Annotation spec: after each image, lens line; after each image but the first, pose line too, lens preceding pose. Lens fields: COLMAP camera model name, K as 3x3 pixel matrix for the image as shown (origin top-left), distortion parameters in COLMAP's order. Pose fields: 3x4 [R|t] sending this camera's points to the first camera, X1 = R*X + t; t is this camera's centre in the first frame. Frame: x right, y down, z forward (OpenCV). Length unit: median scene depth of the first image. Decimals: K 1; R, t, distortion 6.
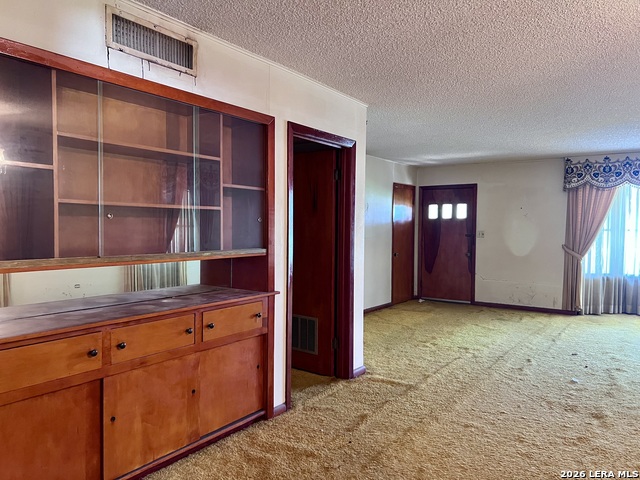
lens RADIAL K [[491.7, 0, 320.2], [0, 491.7, 250.5], [0, 0, 1]] dist [-0.000638, -0.004720]
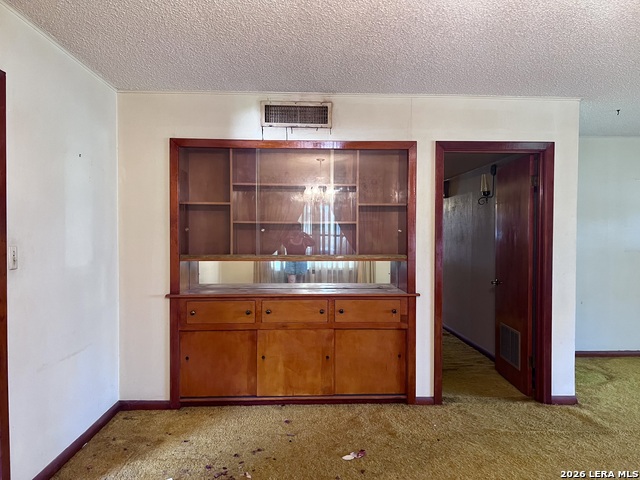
lens RADIAL K [[491.7, 0, 320.2], [0, 491.7, 250.5], [0, 0, 1]] dist [-0.000638, -0.004720]
pose [[0.579795, 0.013575, -0.814649, 0.841305], [-0.039528, 0.999152, -0.011483, 0.007370], [0.813803, 0.038859, 0.579840, 0.184754]]
